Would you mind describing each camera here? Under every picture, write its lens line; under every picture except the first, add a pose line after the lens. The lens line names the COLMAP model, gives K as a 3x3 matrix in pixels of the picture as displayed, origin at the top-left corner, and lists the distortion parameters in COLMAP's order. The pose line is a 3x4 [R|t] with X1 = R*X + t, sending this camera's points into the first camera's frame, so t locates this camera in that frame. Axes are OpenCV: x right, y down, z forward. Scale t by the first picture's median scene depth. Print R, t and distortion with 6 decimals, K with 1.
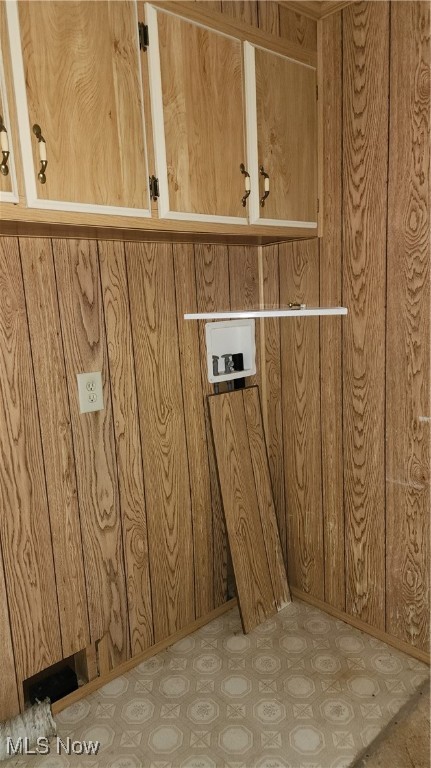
lens RADIAL K [[505.2, 0, 212.0], [0, 505.2, 381.1], [0, 0, 1]] dist [0.040857, -0.057972]
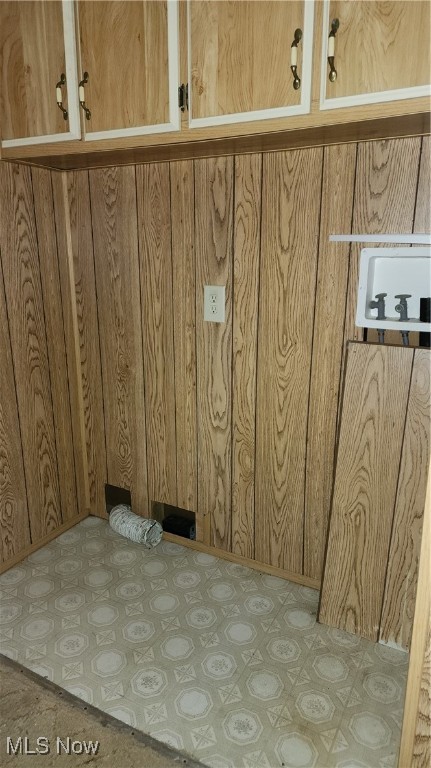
lens RADIAL K [[514.3, 0, 215.0], [0, 514.3, 384.7], [0, 0, 1]] dist [0.088849, -0.109380]
pose [[0.328297, 0.299430, -0.895858, 0.806446], [-0.159702, 0.952367, 0.259793, -0.100675], [0.930976, 0.057782, 0.360479, 0.593605]]
